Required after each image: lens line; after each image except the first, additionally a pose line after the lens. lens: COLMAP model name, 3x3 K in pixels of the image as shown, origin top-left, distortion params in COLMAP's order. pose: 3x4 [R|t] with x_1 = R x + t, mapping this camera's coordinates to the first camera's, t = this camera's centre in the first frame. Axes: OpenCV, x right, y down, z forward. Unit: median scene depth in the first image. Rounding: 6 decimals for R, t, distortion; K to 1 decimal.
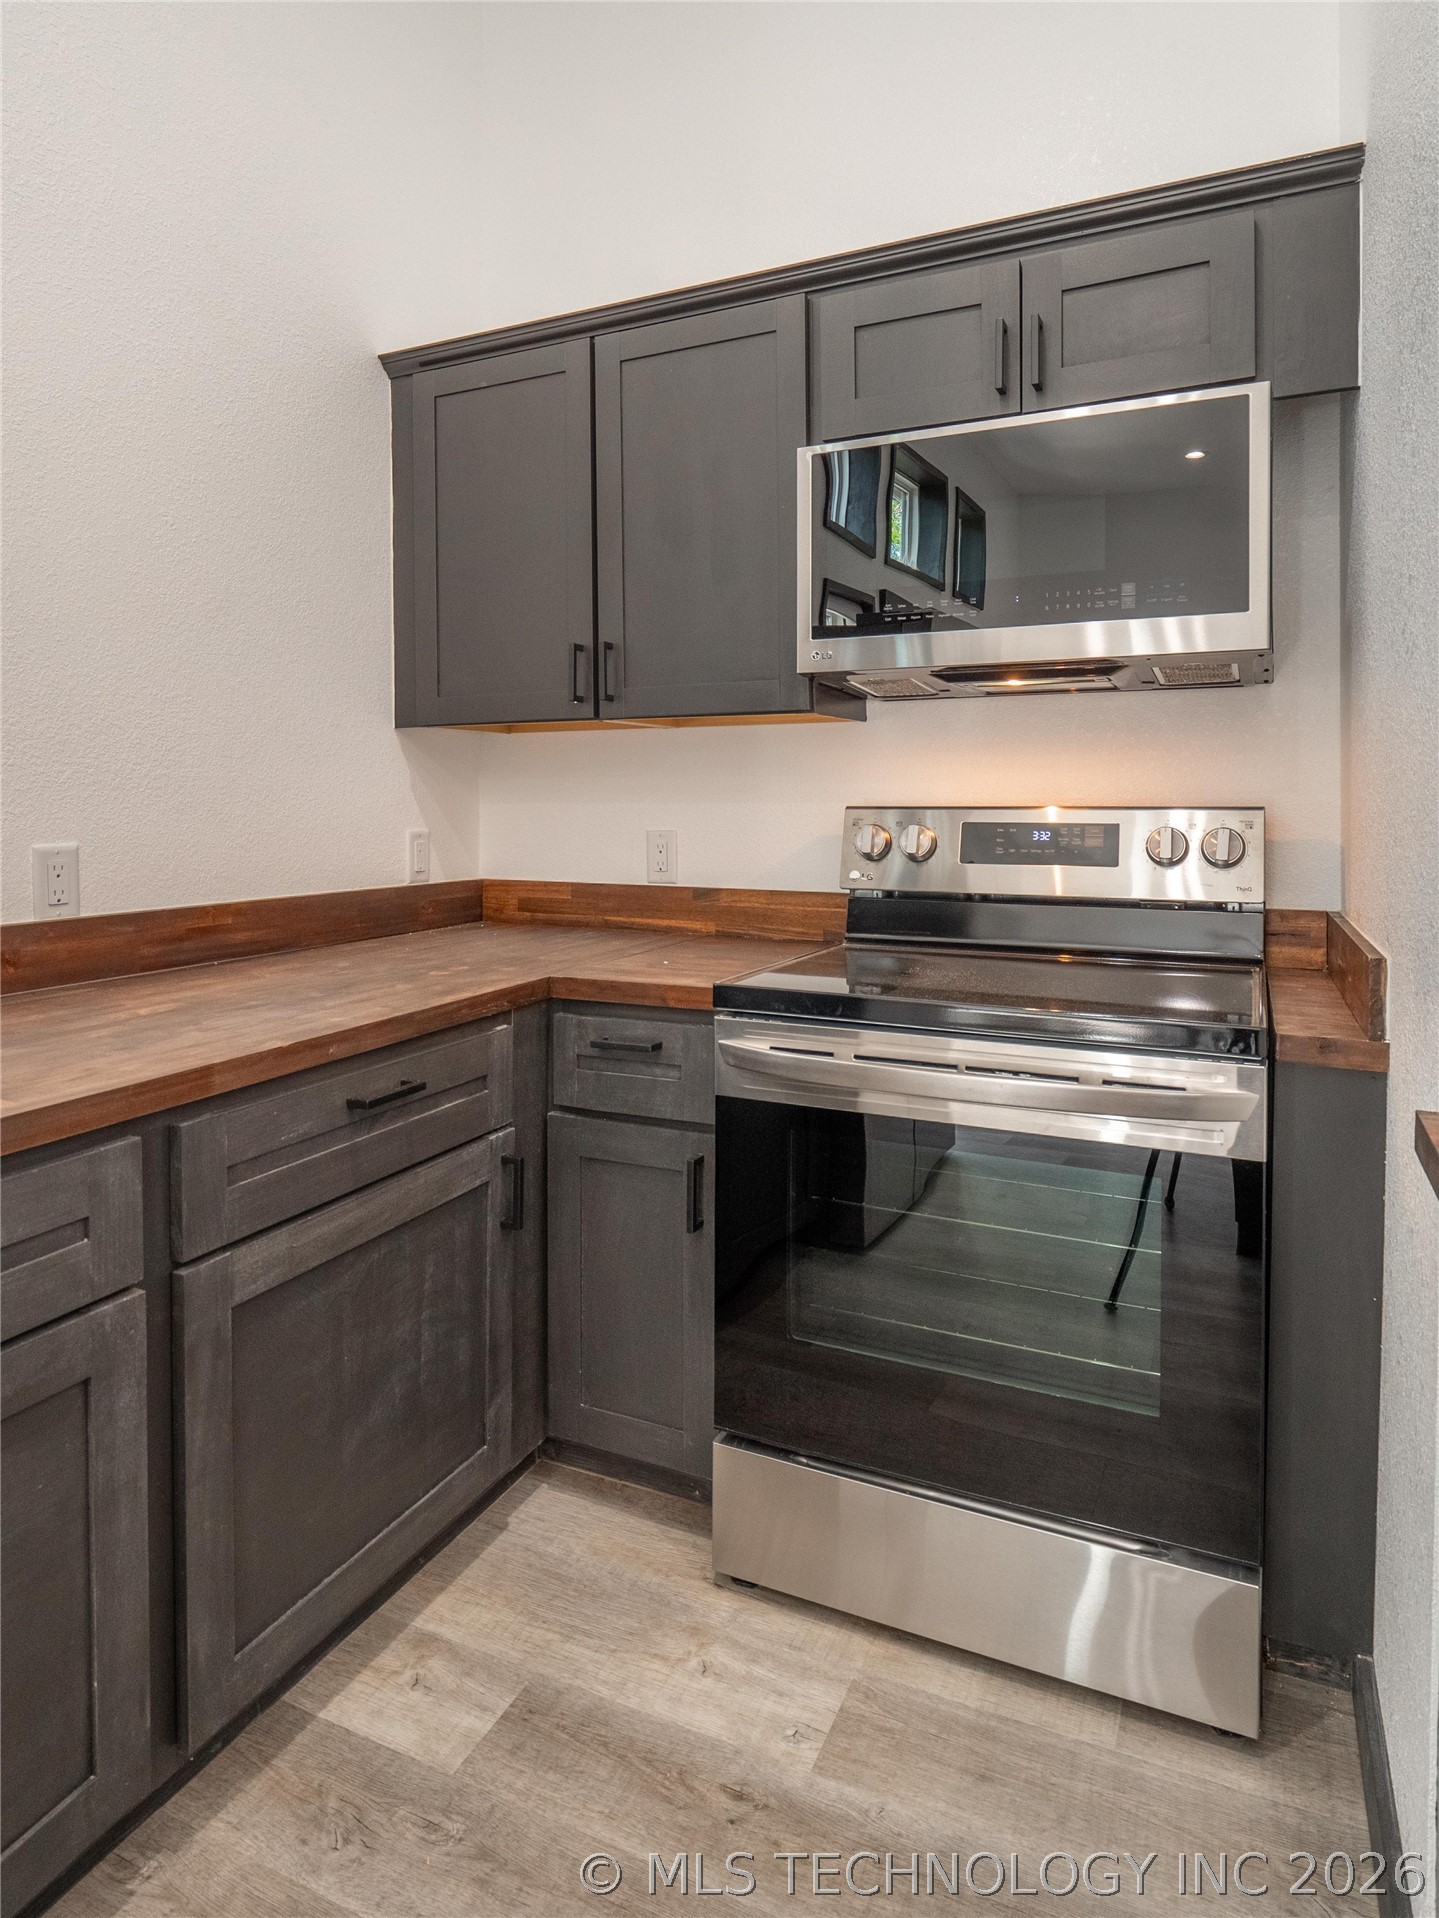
lens RADIAL K [[1111.1, 0, 727.8], [0, 1111.1, 807.5], [0, 0, 1]] dist [-0.003895, -0.002307]
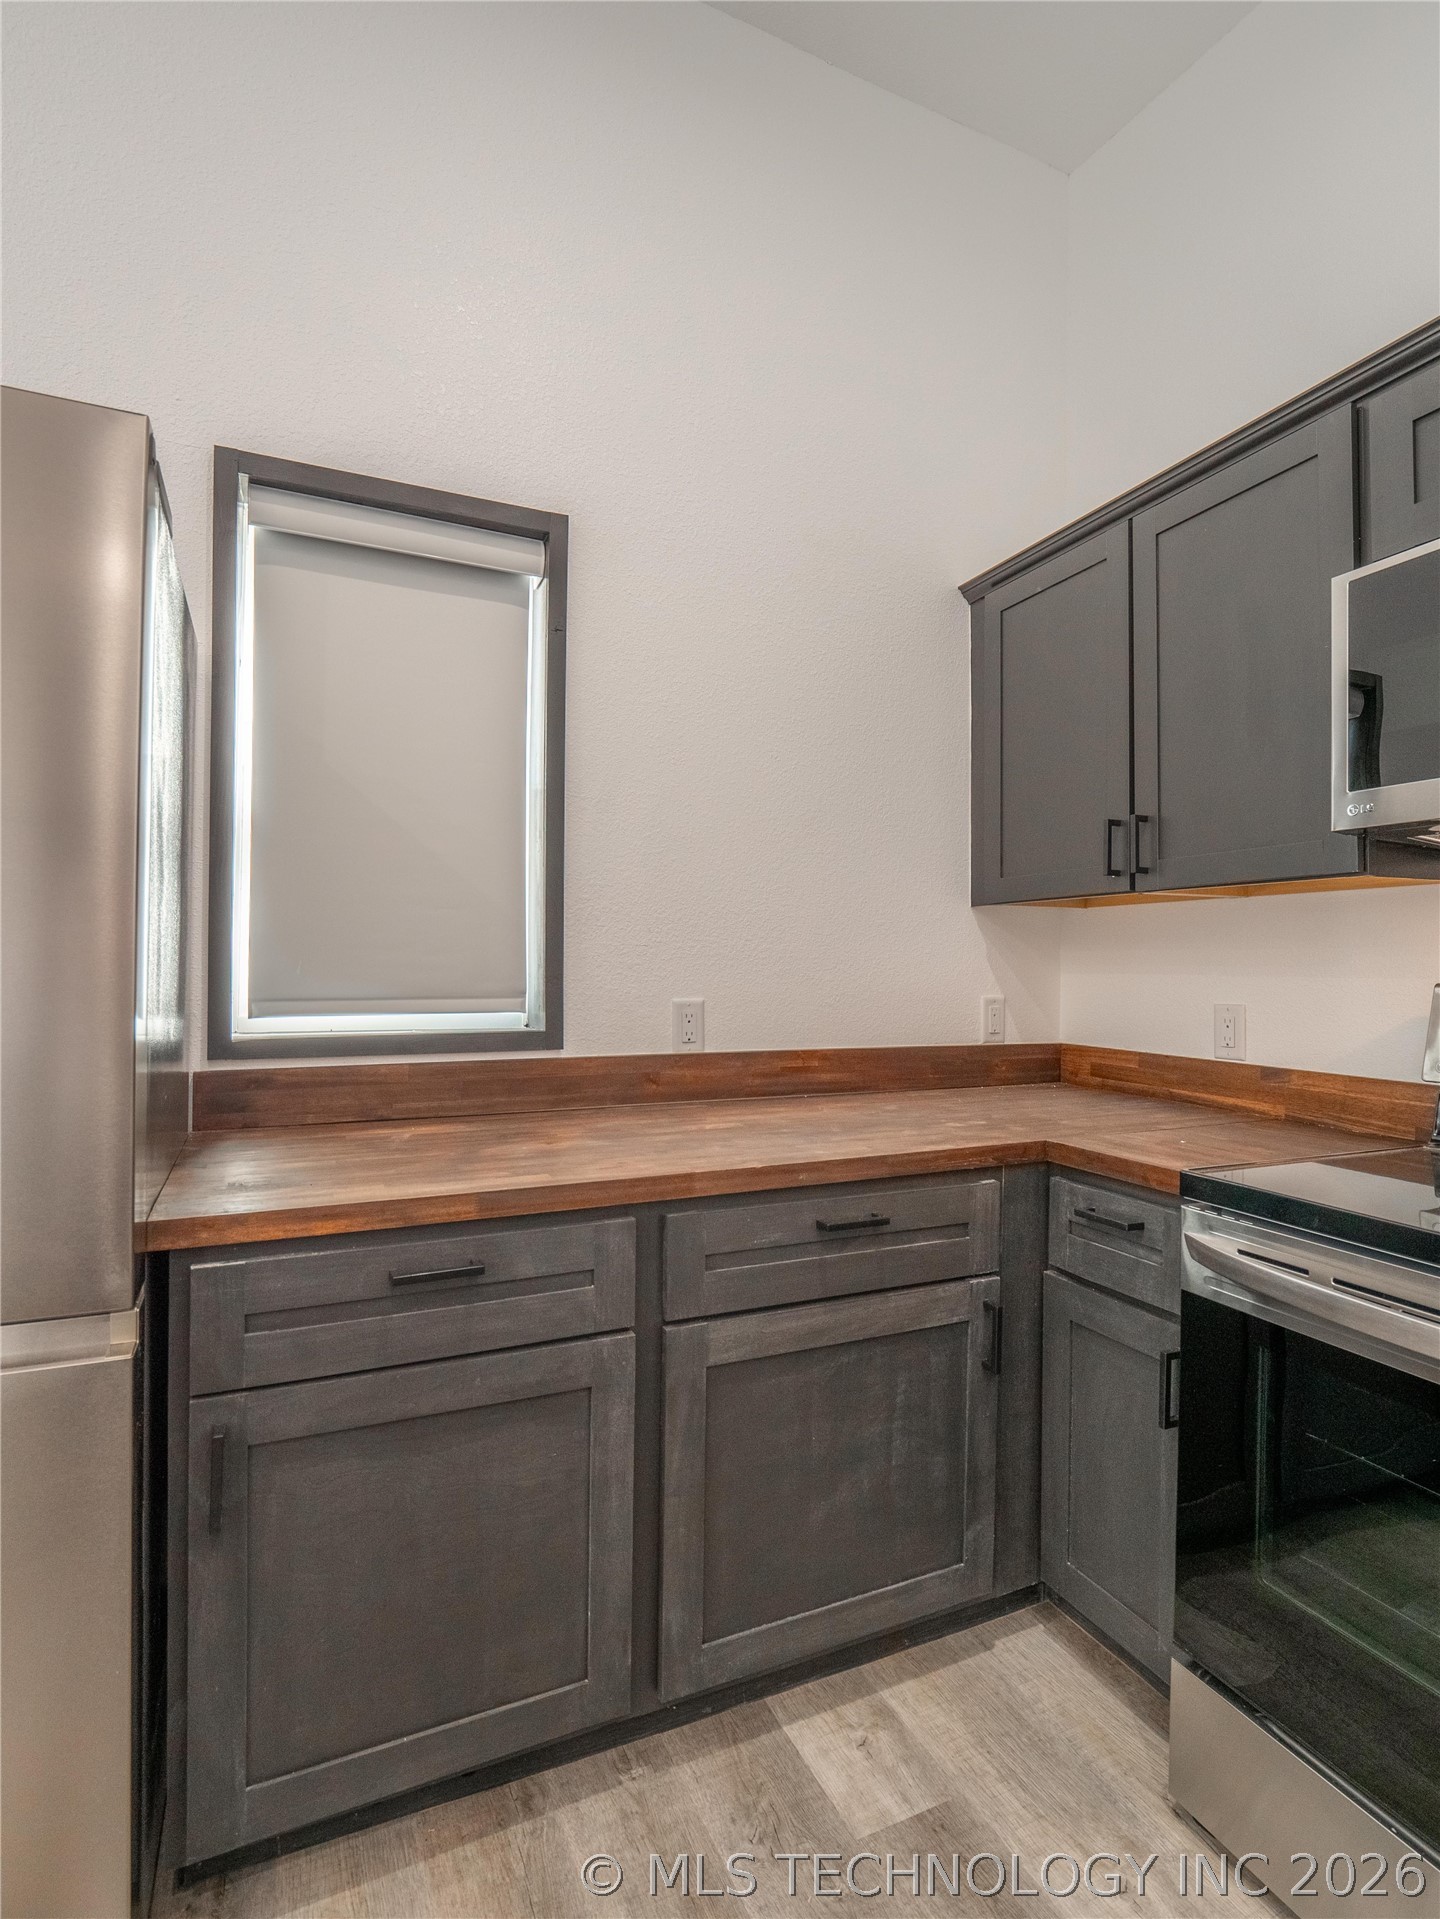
lens RADIAL K [[956.7, 0, 742.7], [0, 956.7, 958.0], [0, 0, 1]] dist [-0.004624, -0.002782]
pose [[0.765821, 0.006442, -0.643022, 0.215029], [-0.016959, 0.999804, -0.010181, -0.006219], [0.642831, 0.018701, 0.765780, 0.132292]]
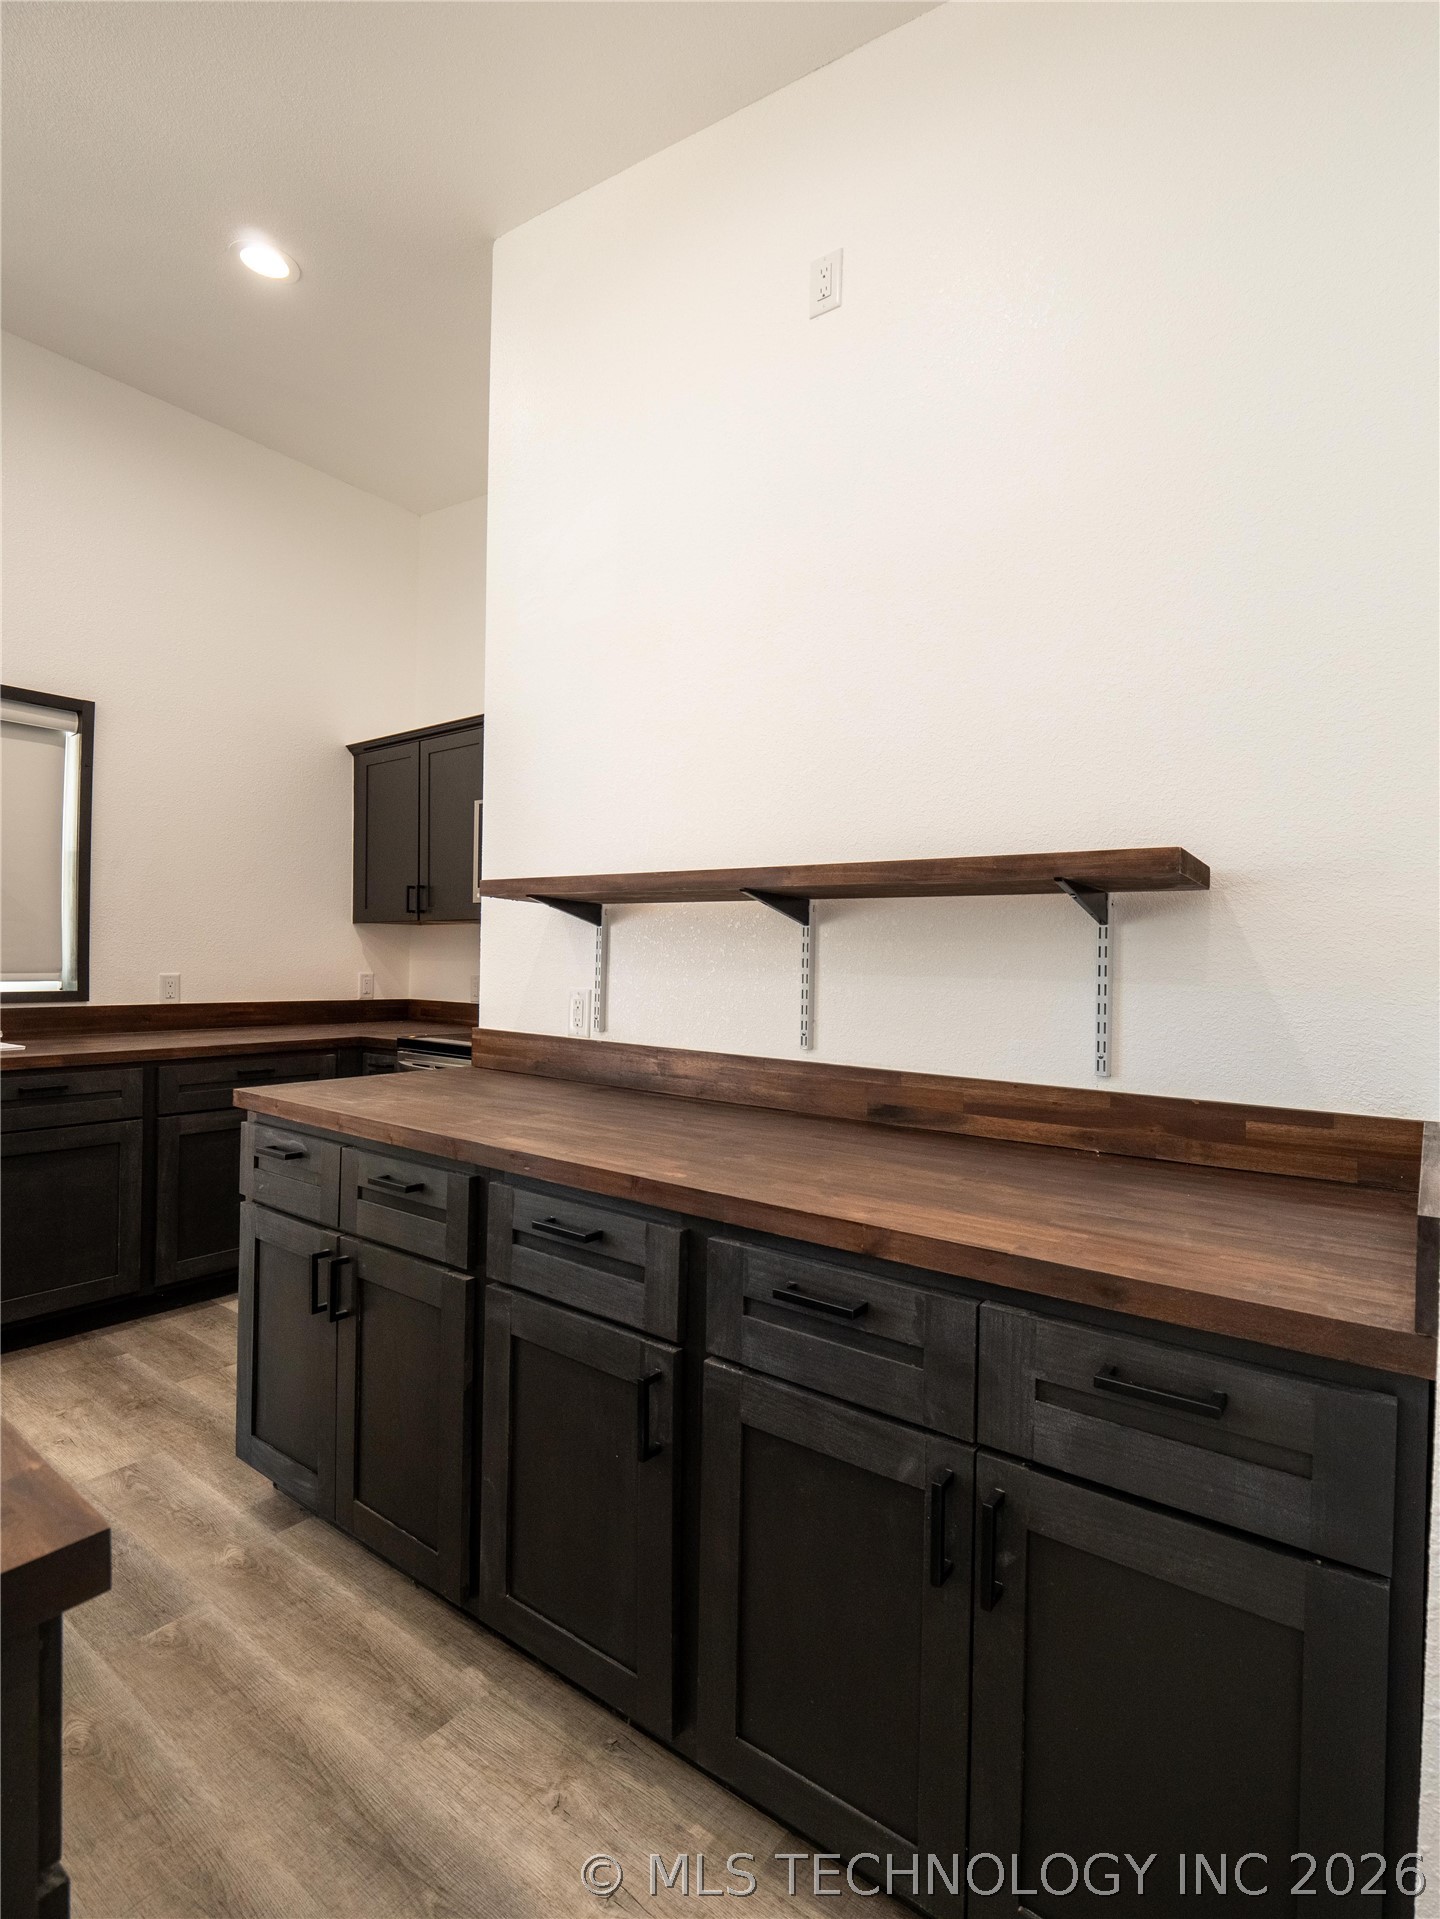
lens RADIAL K [[956.7, 0, 742.7], [0, 956.7, 958.0], [0, 0, 1]] dist [-0.004624, -0.002782]
pose [[0.977506, 0.018454, -0.210099, 1.089771], [-0.021033, 0.999728, -0.010045, -0.005685], [0.209856, 0.014238, 0.977629, -0.810148]]
